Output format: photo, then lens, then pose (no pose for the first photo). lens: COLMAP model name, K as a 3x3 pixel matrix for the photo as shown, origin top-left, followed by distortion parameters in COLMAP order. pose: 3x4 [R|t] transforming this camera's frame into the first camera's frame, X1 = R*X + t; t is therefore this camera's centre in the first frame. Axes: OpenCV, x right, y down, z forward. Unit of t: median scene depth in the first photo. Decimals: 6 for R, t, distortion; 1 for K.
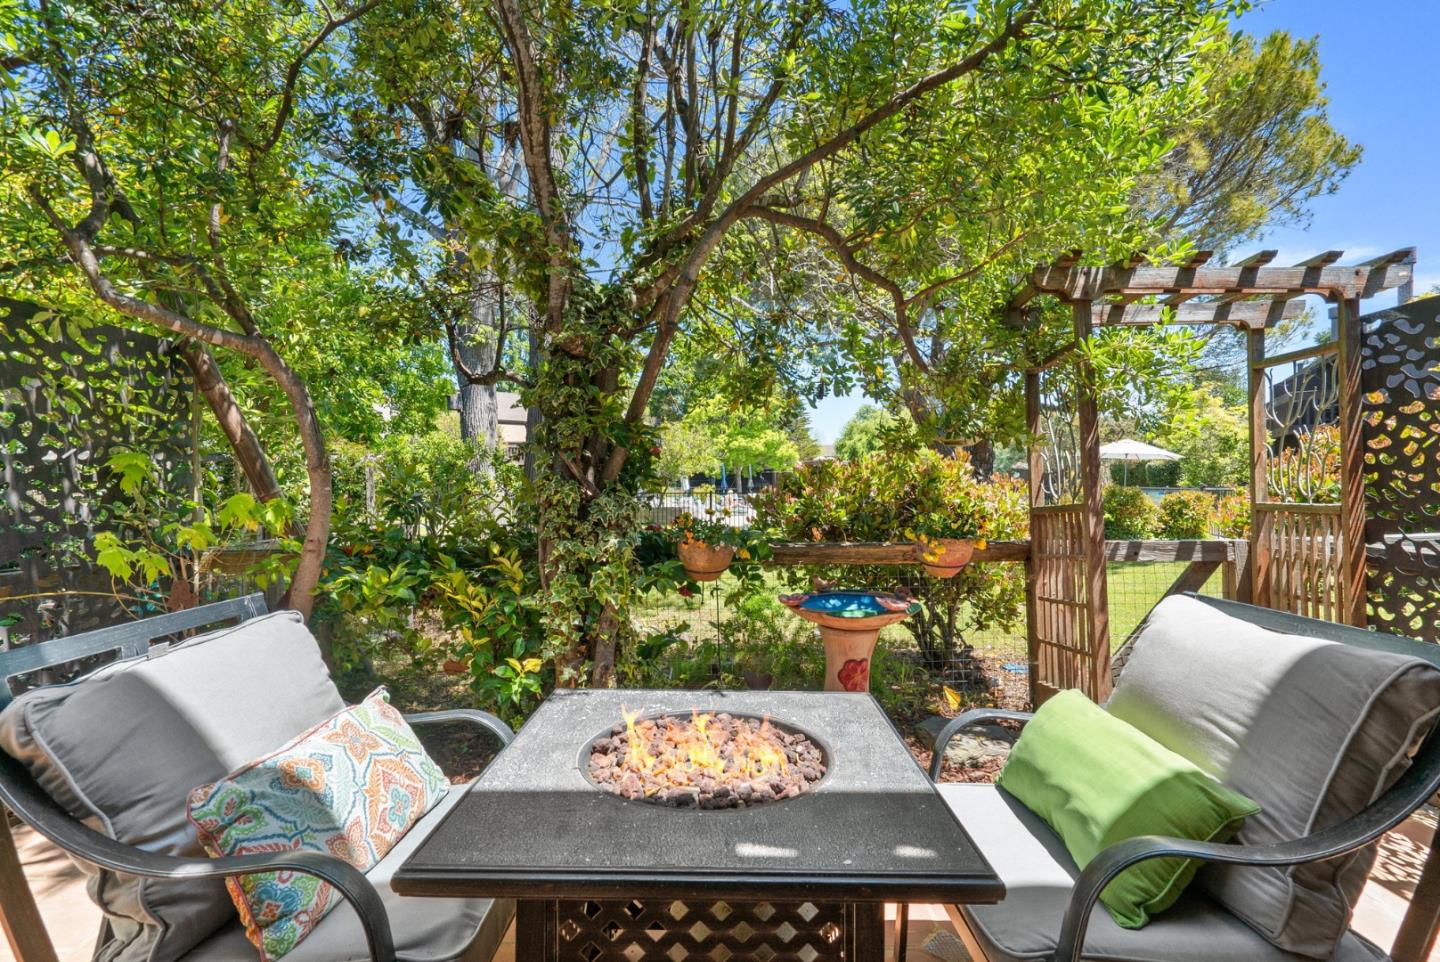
lens RADIAL K [[656.5, 0, 719.9], [0, 656.5, 497.5], [0, 0, 1]] dist [0.000660, 0.000190]
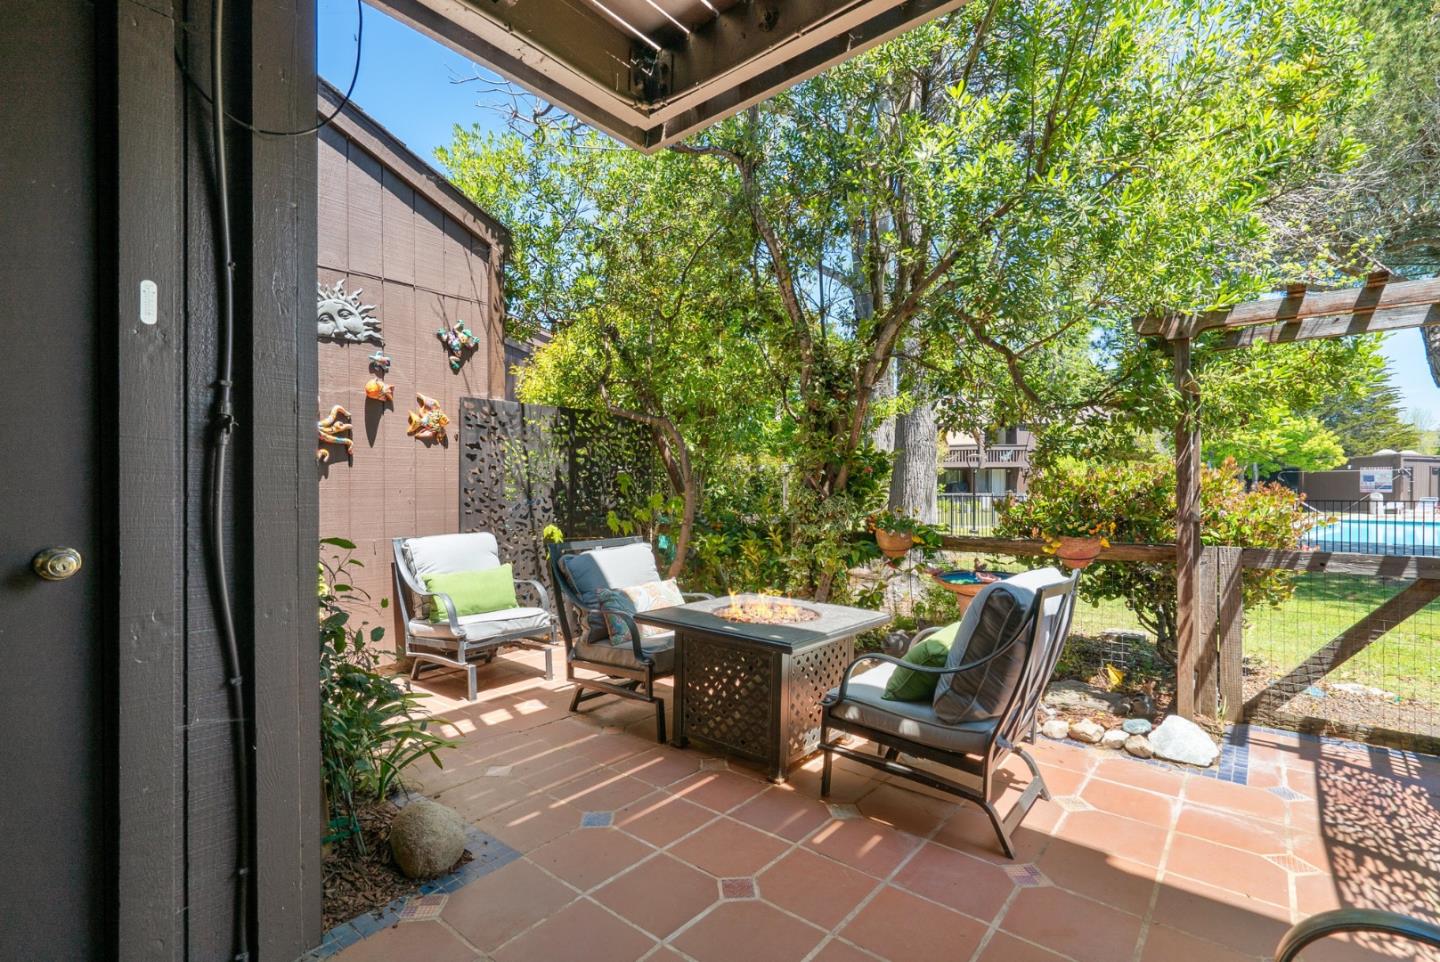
lens RADIAL K [[656.5, 0, 719.9], [0, 656.5, 497.5], [0, 0, 1]] dist [0.000660, 0.000190]
pose [[0.779156, 0.016288, -0.626619, 0.650483], [-0.017397, 0.999839, 0.004358, -0.006707], [0.626589, 0.007505, 0.779314, -0.436672]]
